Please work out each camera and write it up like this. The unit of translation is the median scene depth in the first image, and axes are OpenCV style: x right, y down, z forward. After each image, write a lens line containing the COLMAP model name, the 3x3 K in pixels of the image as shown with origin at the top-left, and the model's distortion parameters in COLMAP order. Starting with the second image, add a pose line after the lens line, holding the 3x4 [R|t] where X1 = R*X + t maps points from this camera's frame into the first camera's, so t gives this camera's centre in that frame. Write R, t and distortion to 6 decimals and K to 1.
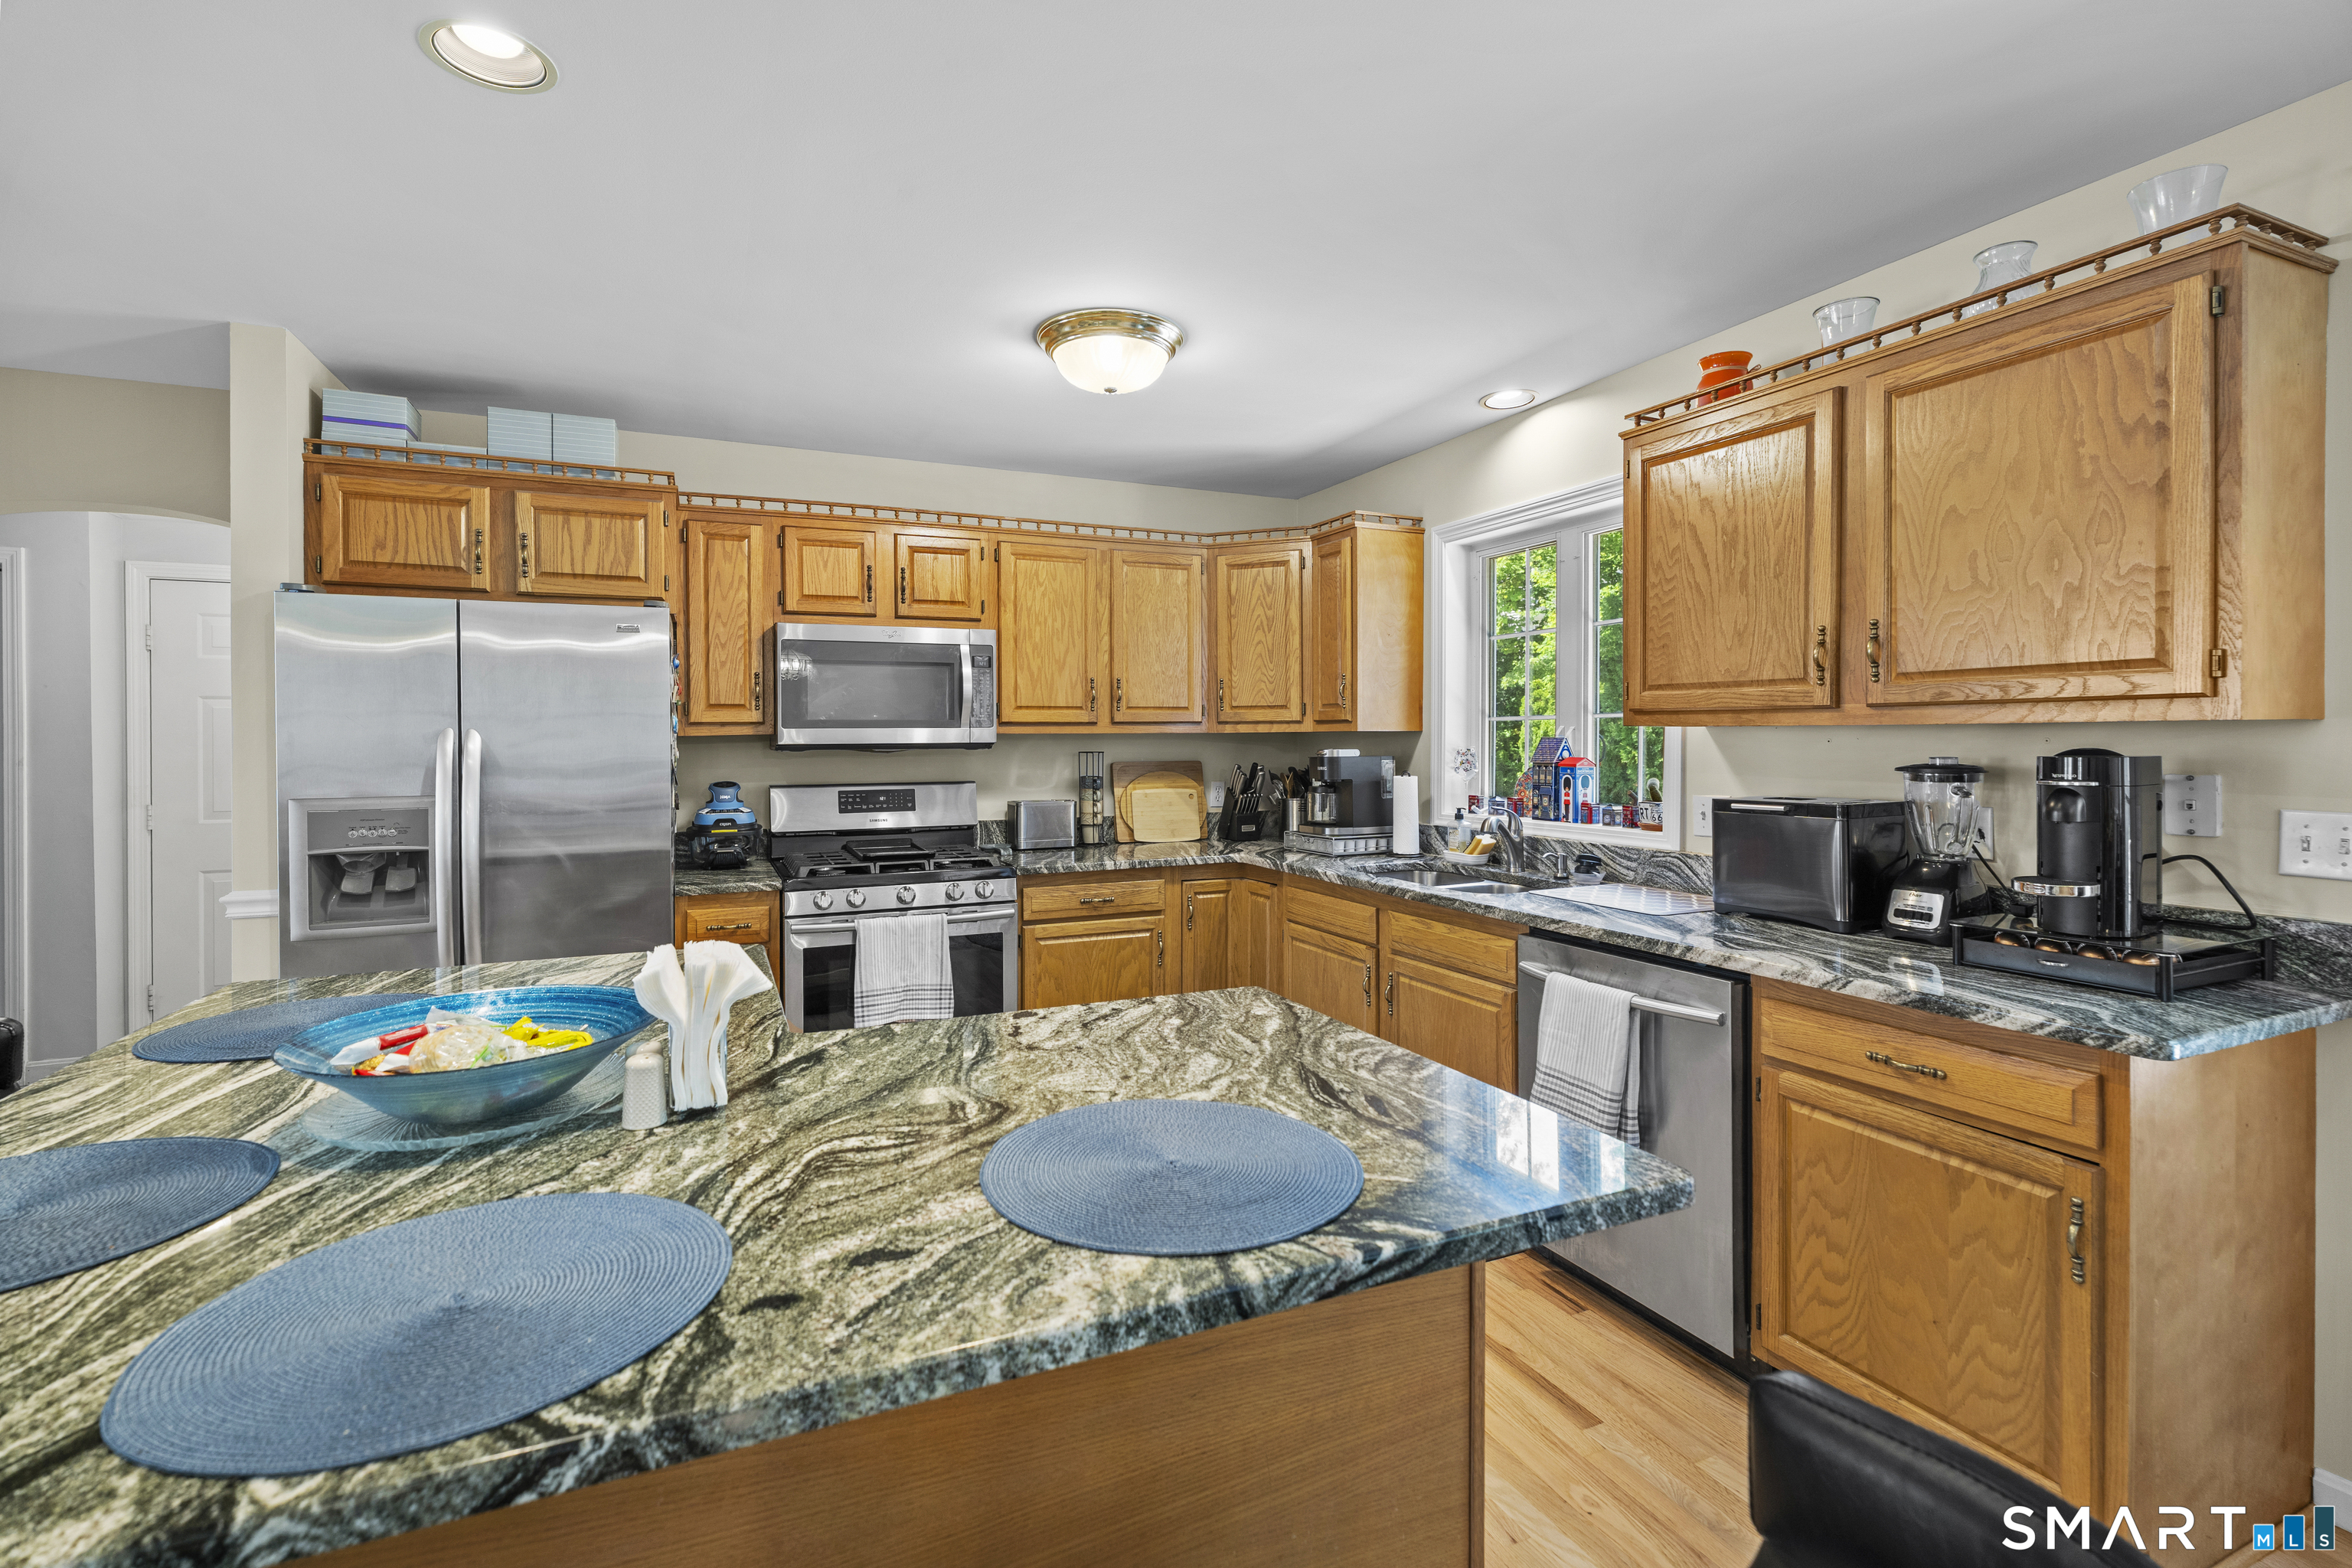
lens RADIAL K [[1054.6, 0, 1153.7], [0, 1054.6, 747.2], [0, 0, 1]] dist [0.000669, 0.000362]
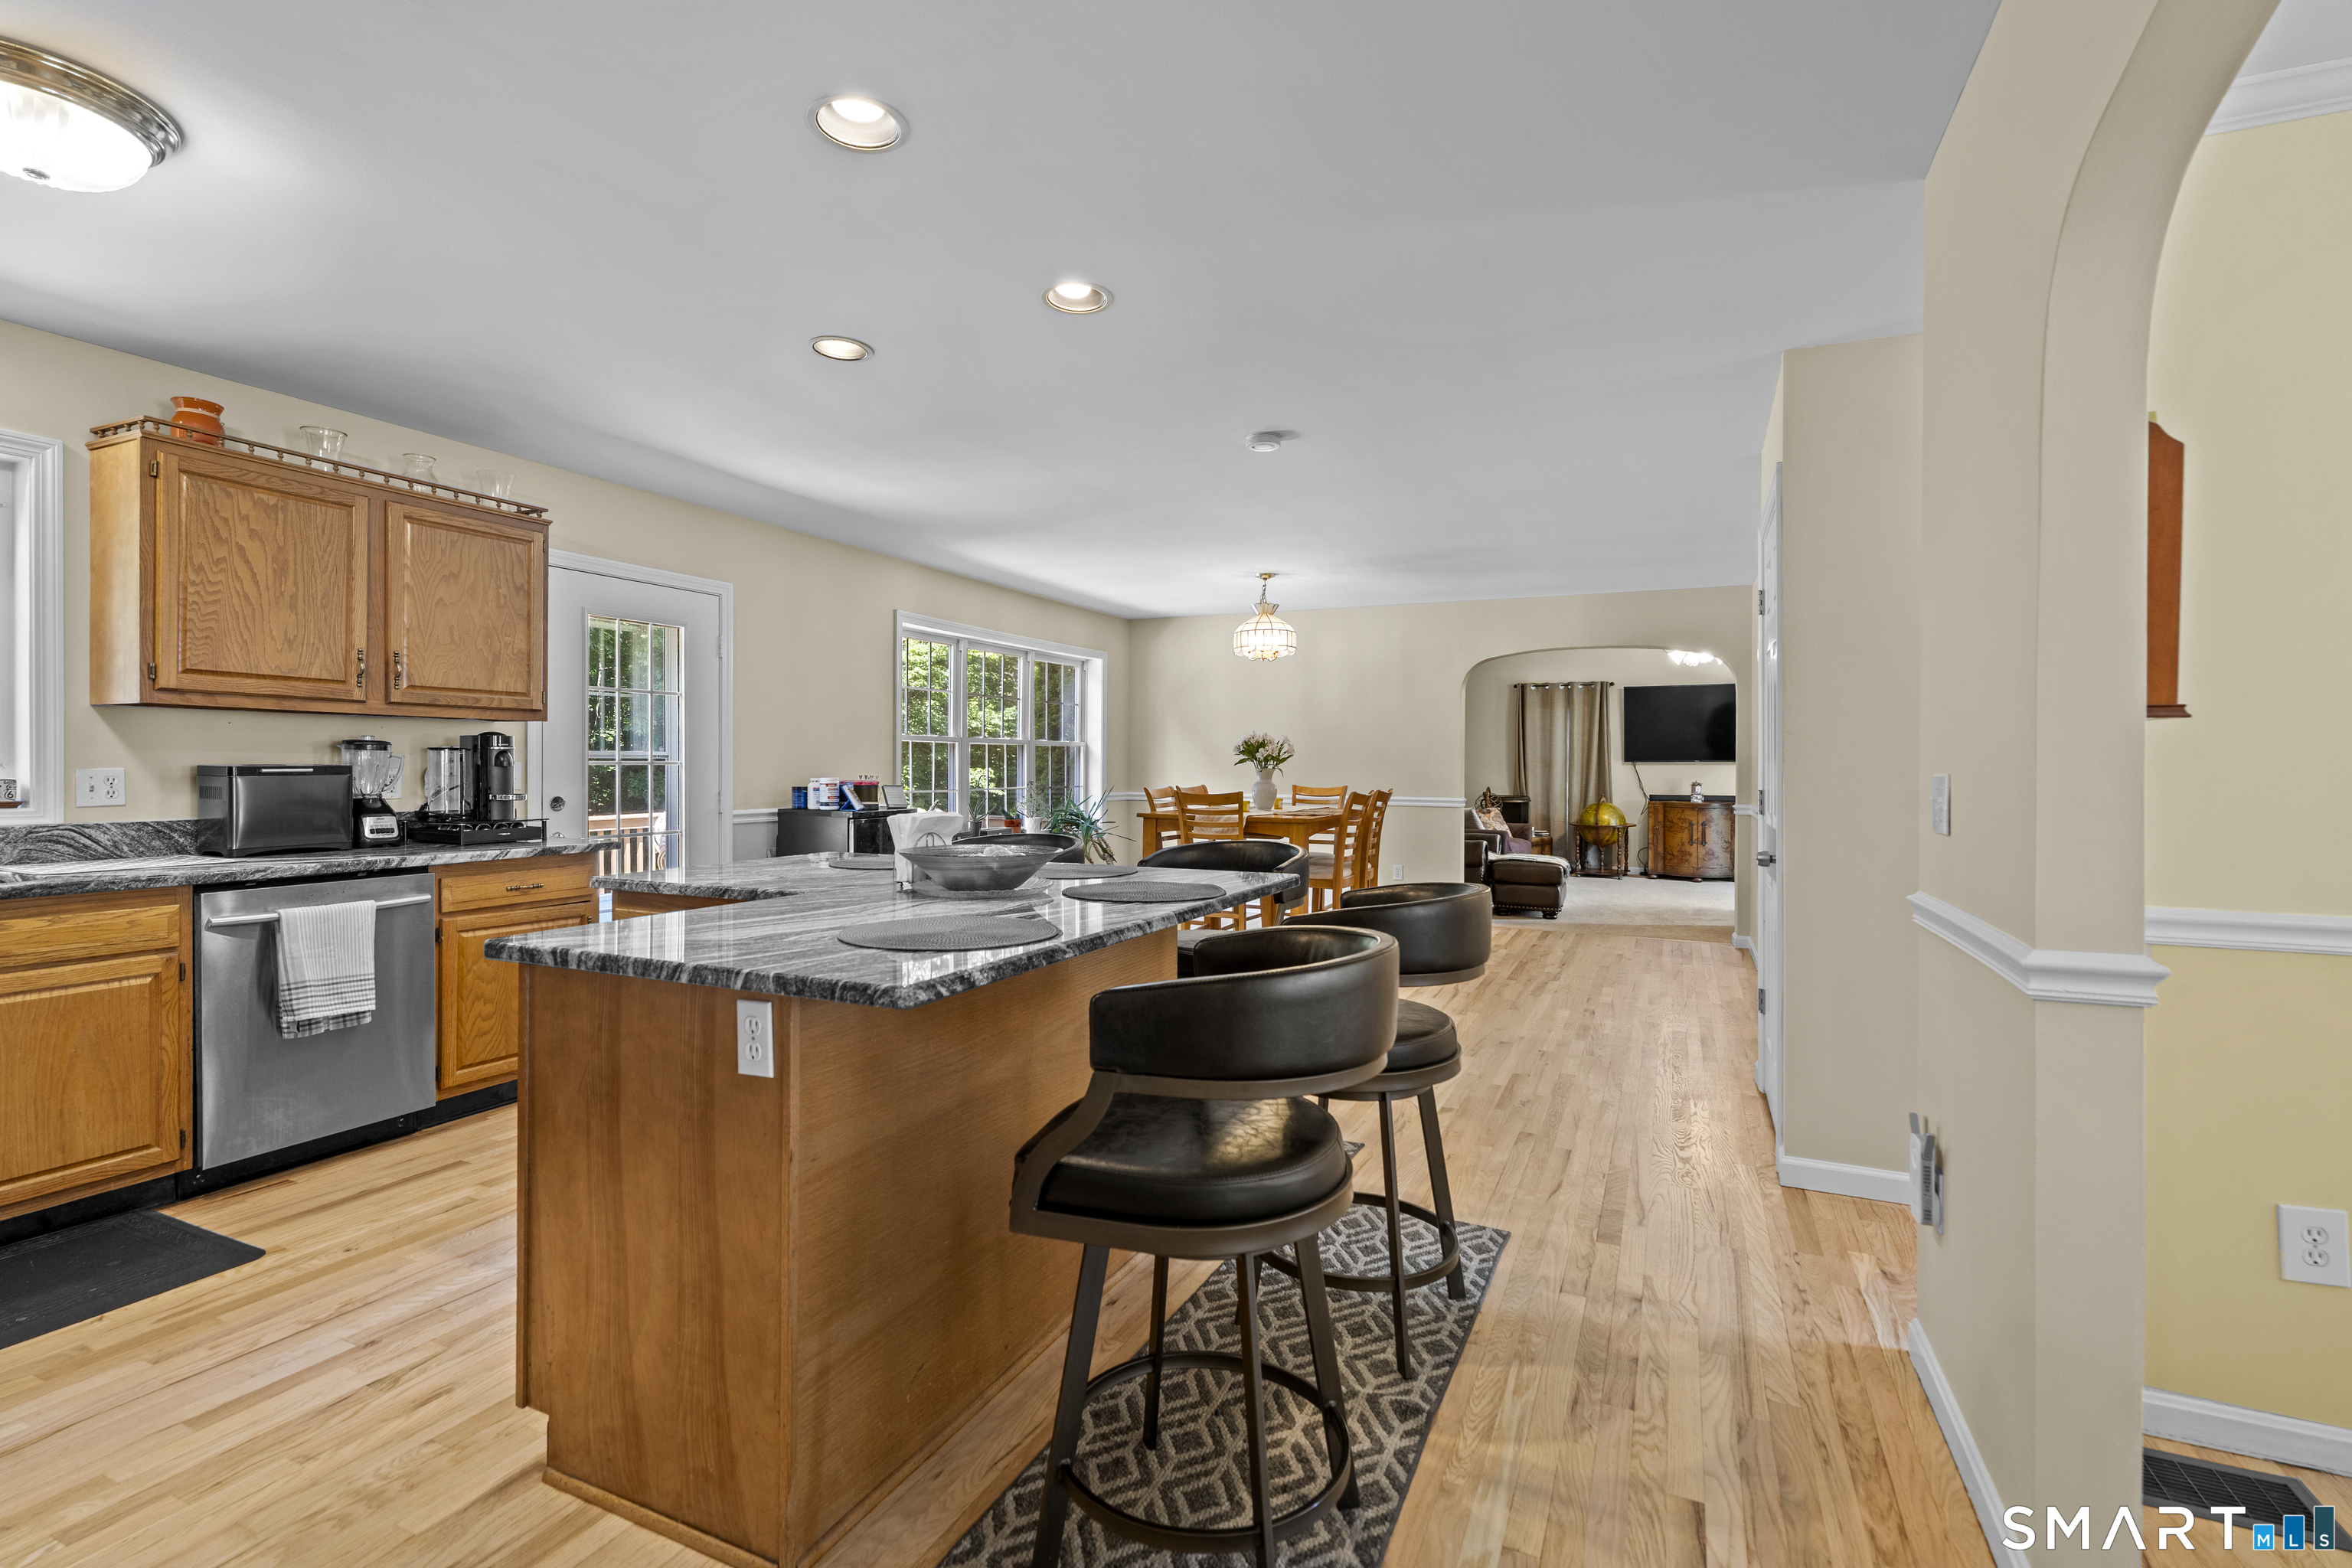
lens RADIAL K [[1082.3, 0, 1178.0], [0, 1082.3, 798.5], [0, 0, 1]] dist [0.000101, 0.000105]
pose [[-0.662338, -0.022468, 0.748868, -0.949873], [0.001341, 0.999513, 0.031174, 0.039297], [-0.749204, 0.021652, -0.661985, 0.822297]]
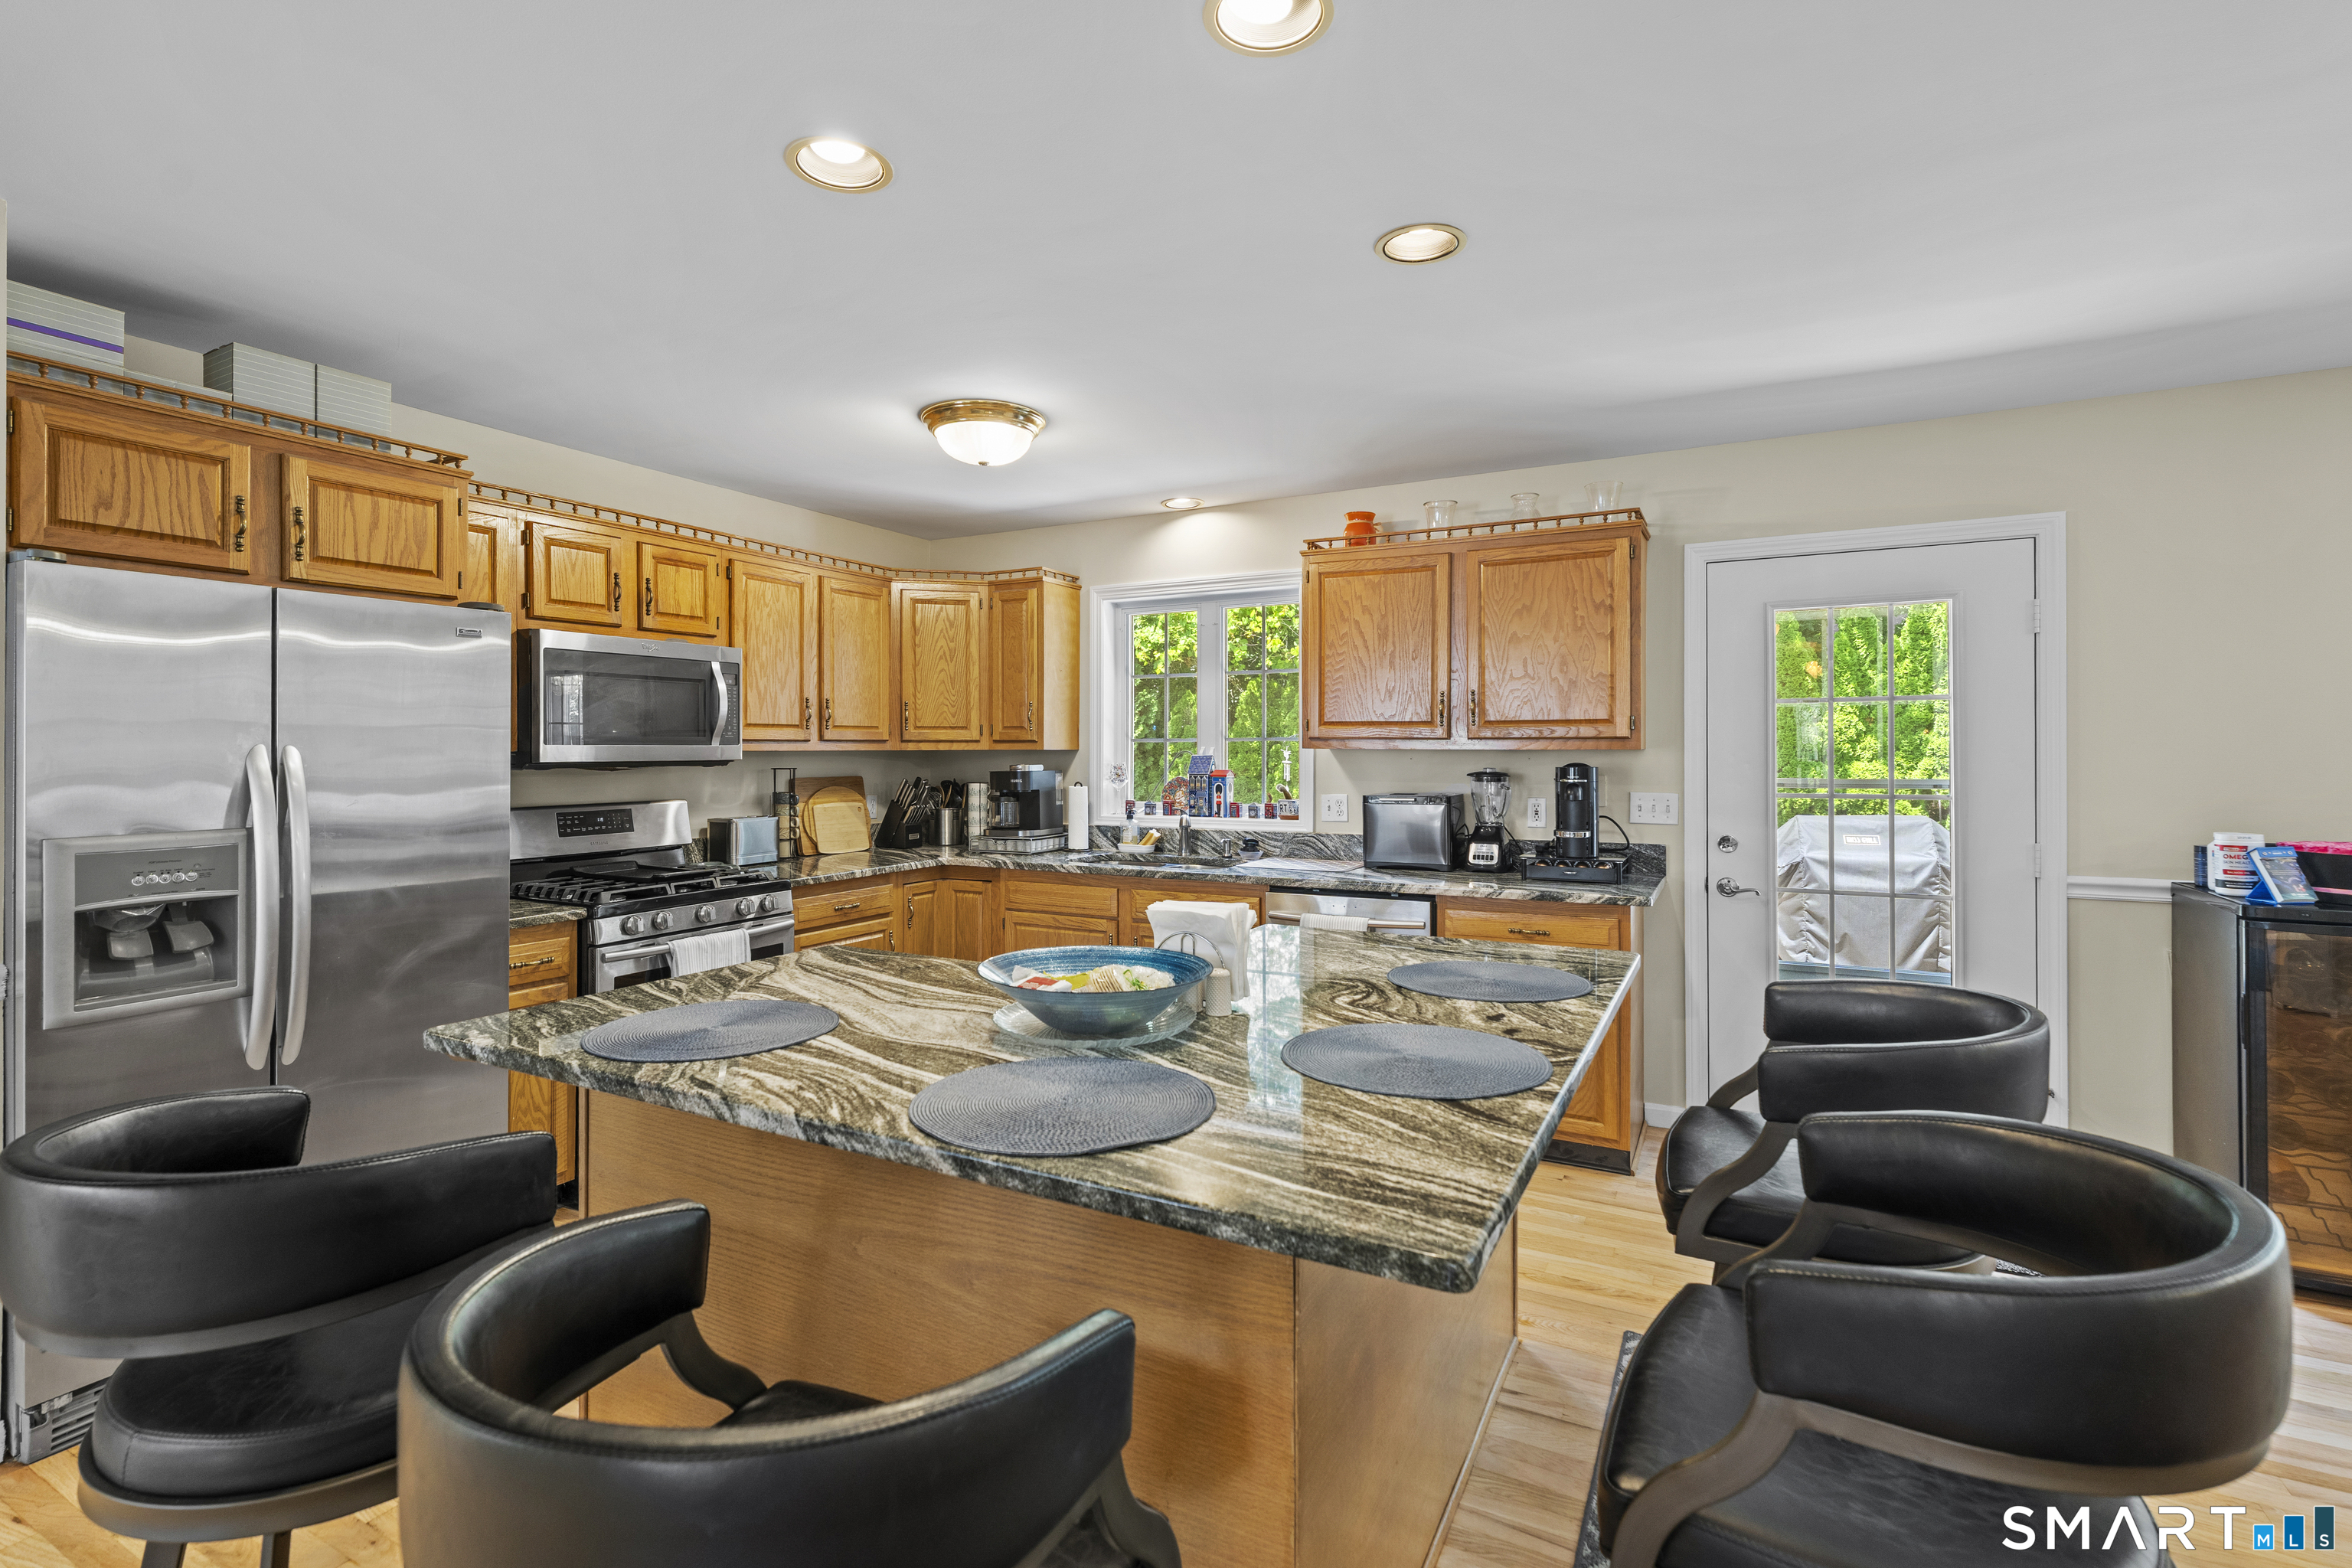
lens RADIAL K [[1070.9, 0, 1158.3], [0, 1070.9, 753.4], [0, 0, 1]] dist [-0.002631, -0.000388]
pose [[0.795560, 0.001578, 0.605873, -0.551360], [0.002663, 0.999978, -0.006102, -0.003929], [-0.605869, 0.006468, 0.795538, -0.067286]]
